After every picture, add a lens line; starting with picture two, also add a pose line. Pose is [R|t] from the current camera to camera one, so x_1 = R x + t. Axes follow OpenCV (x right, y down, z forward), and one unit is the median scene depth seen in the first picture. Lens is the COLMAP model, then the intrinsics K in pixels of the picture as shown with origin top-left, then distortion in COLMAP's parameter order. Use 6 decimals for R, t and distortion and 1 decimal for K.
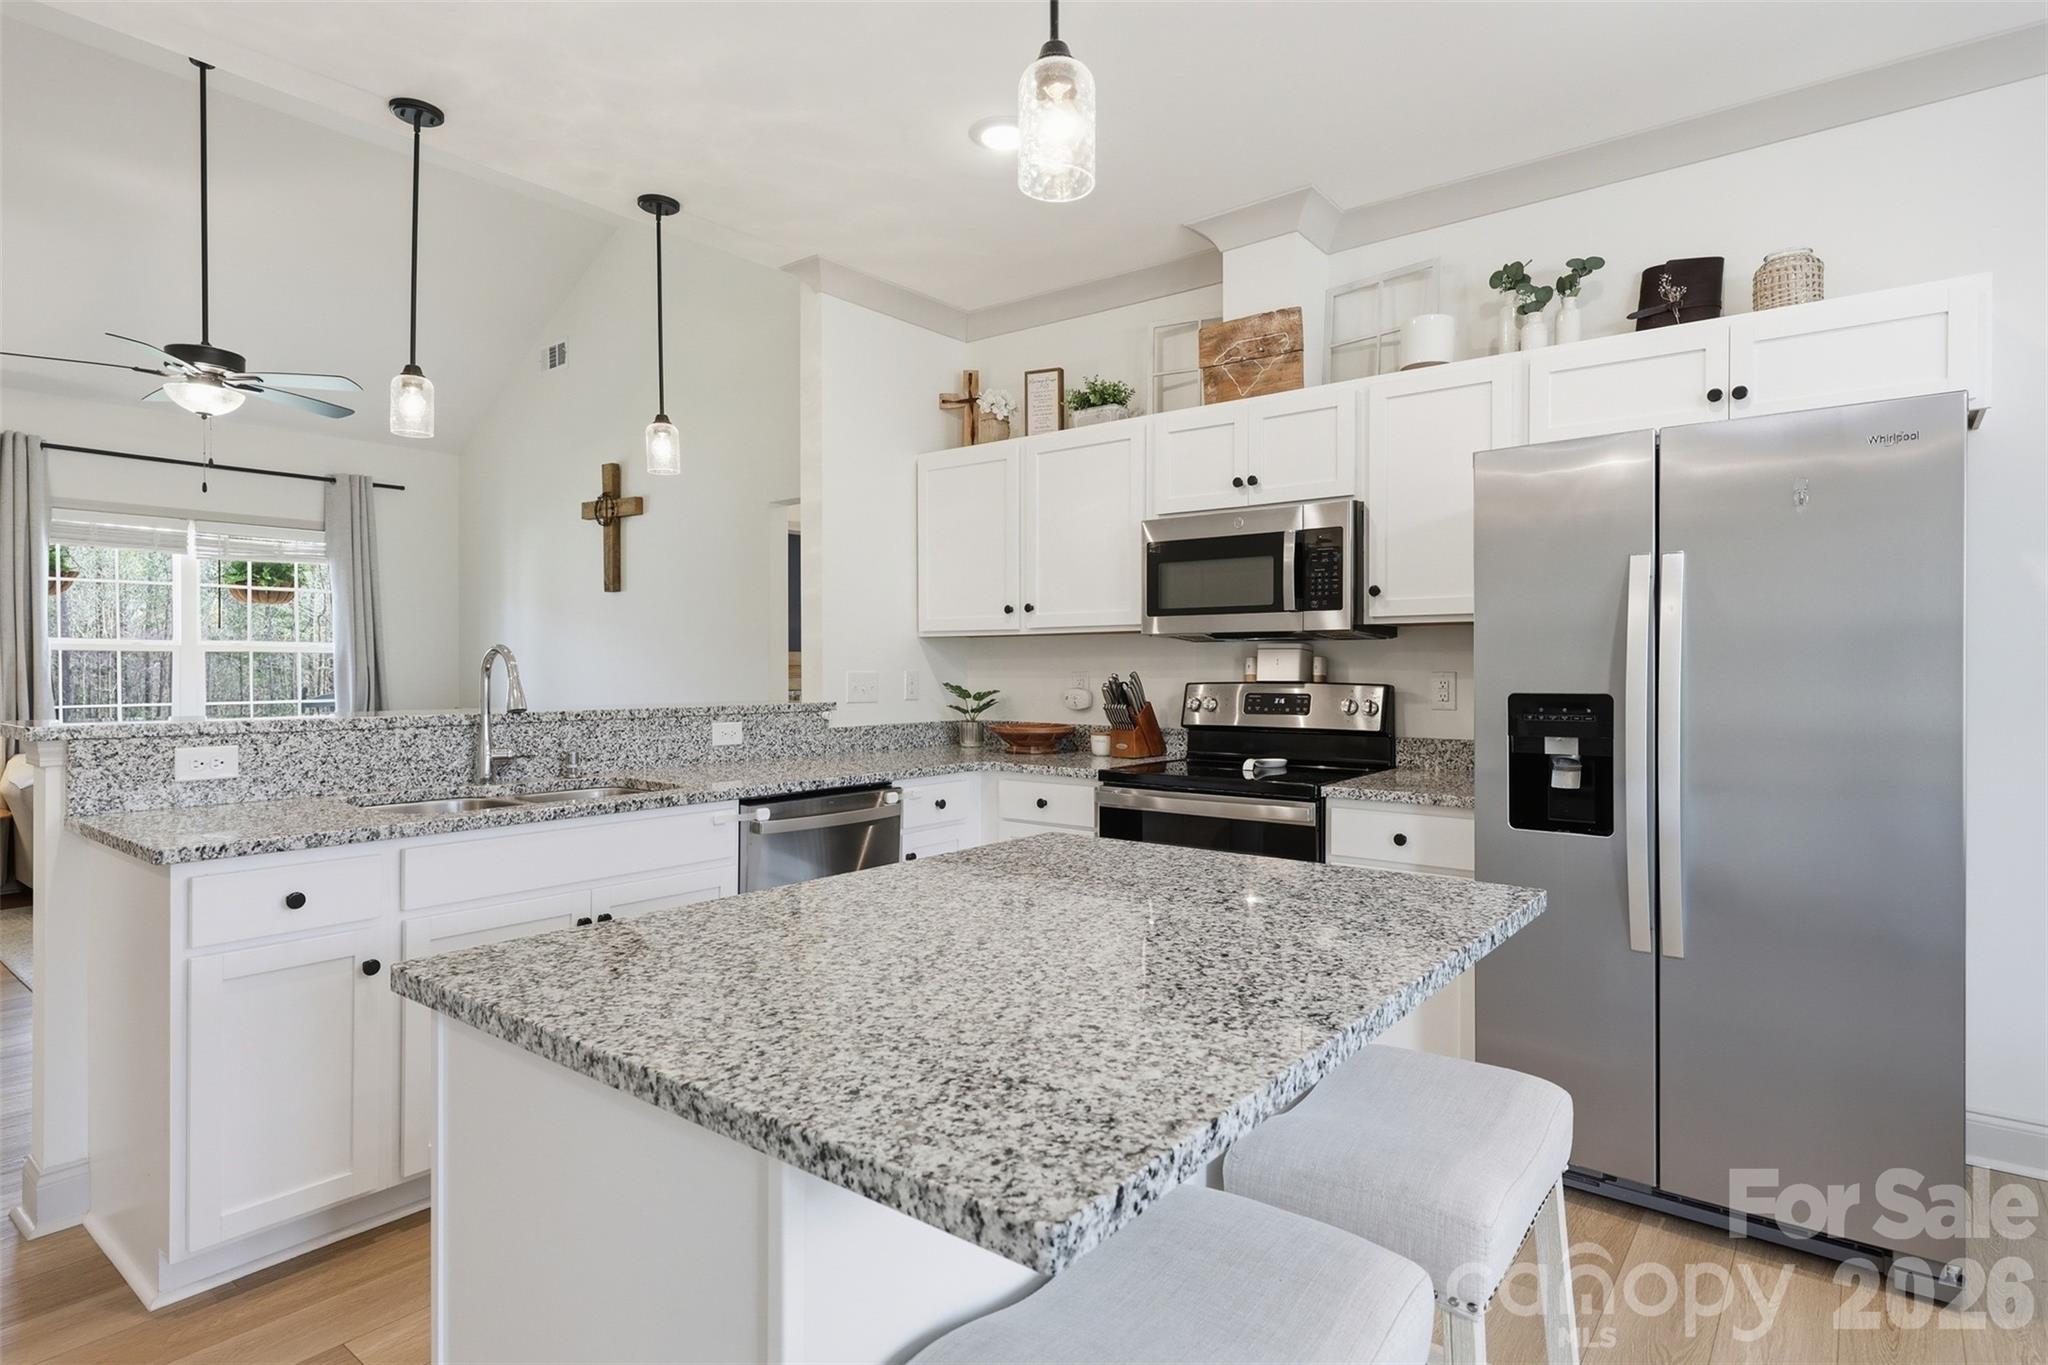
lens RADIAL K [[1075.0, 0, 1028.7], [0, 1075.0, 660.3], [0, 0, 1]] dist [0.000733, -0.000150]
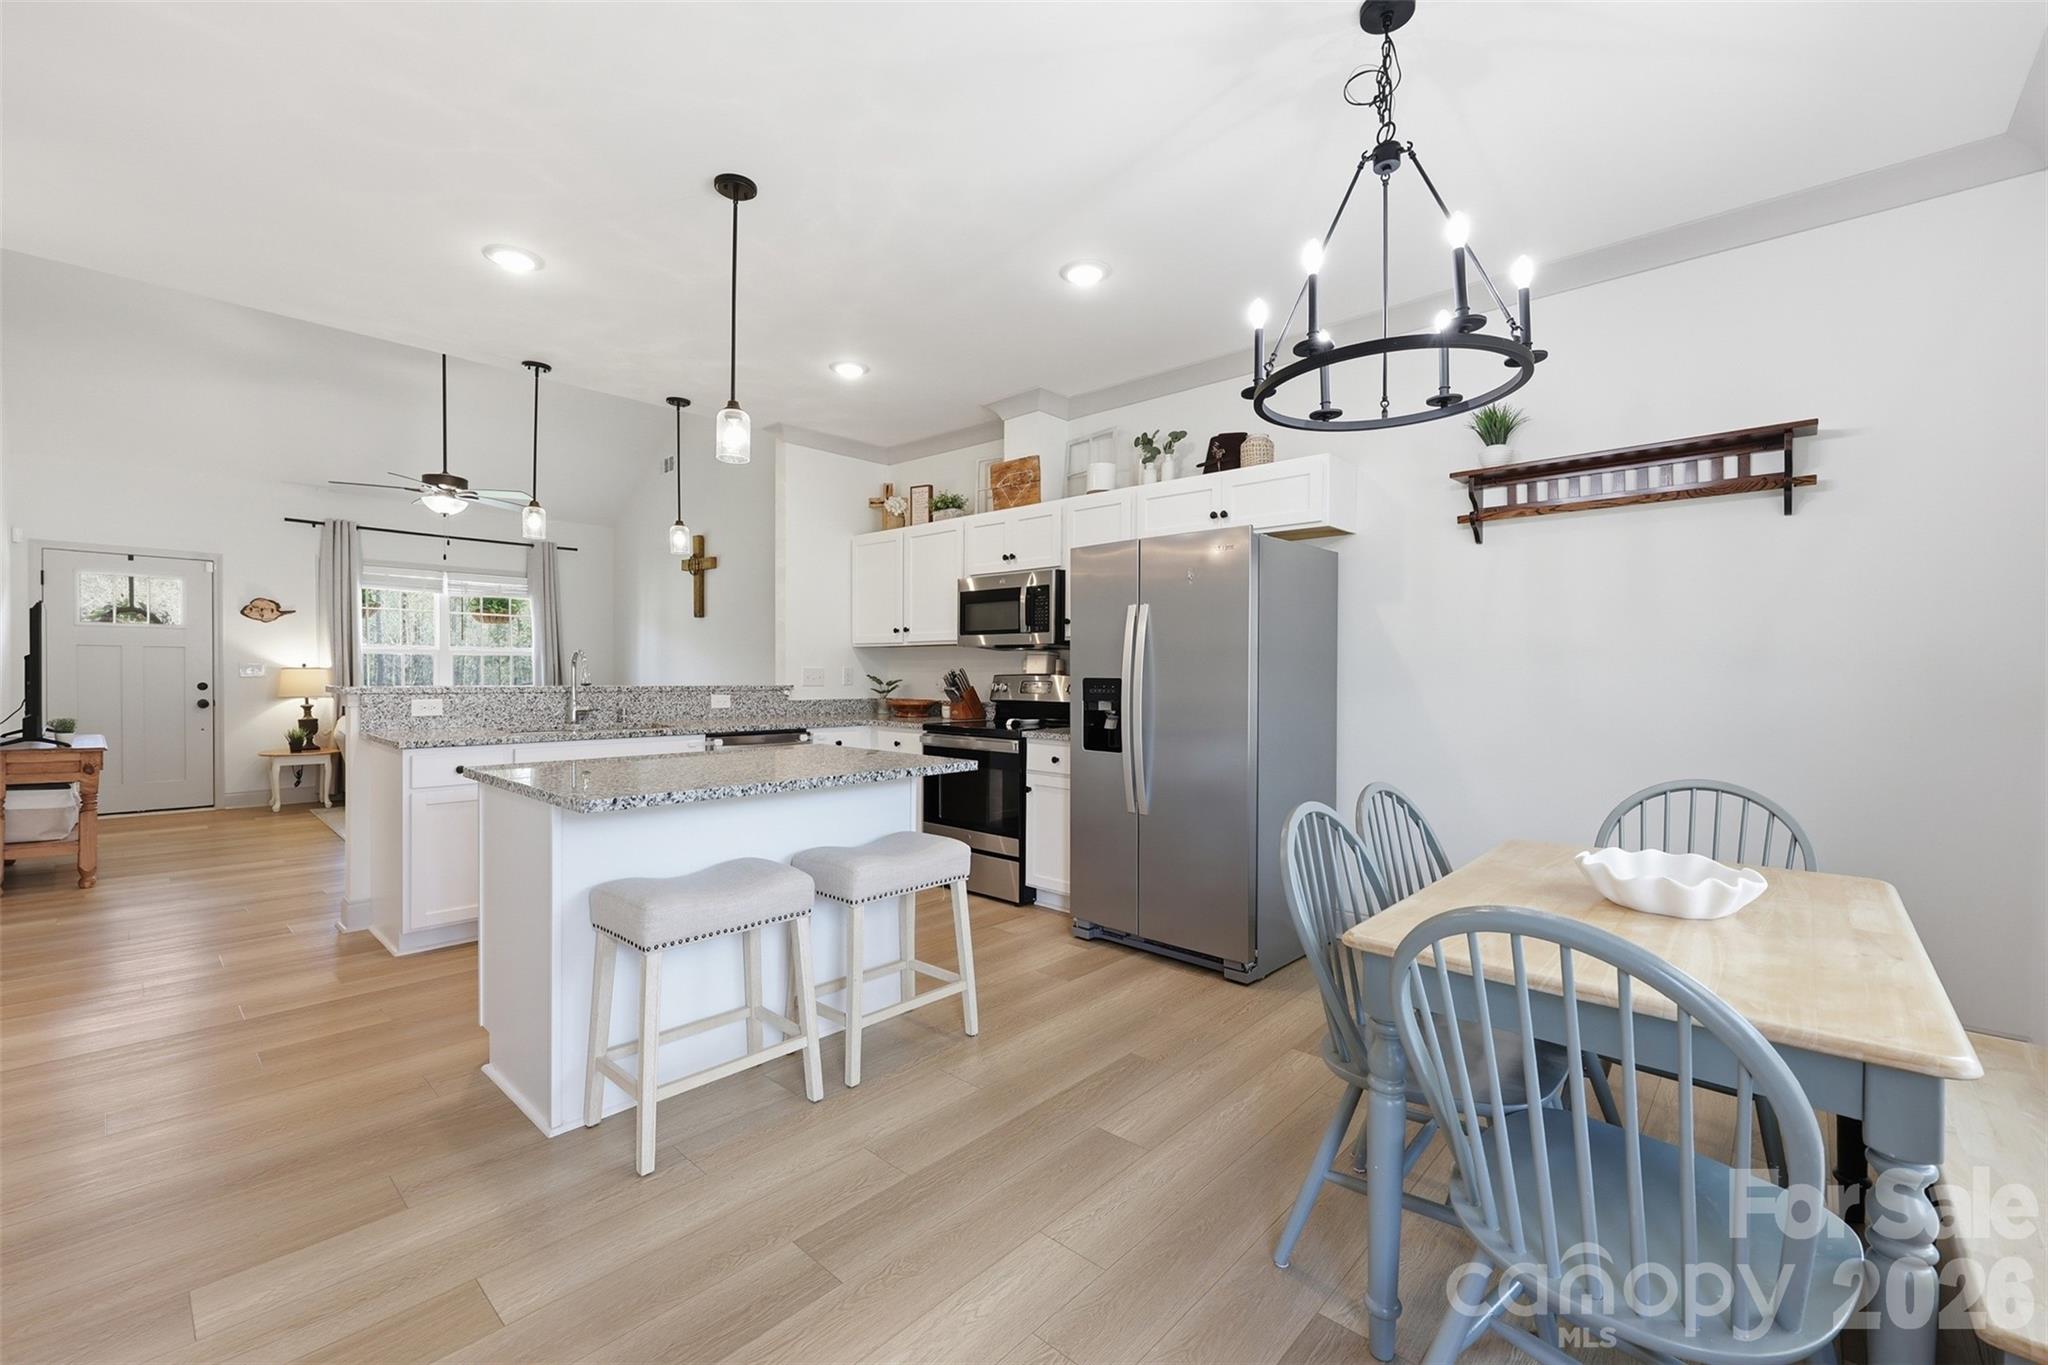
lens RADIAL K [[841.8, 0, 1027.0], [0, 841.8, 674.8], [0, 0, 1]] dist [-0.000349, -0.000230]
pose [[0.997051, 0.007352, -0.076395, 0.317990], [-0.006607, 0.999928, 0.010002, 0.007676], [0.076463, -0.009467, 0.997027, -0.322865]]
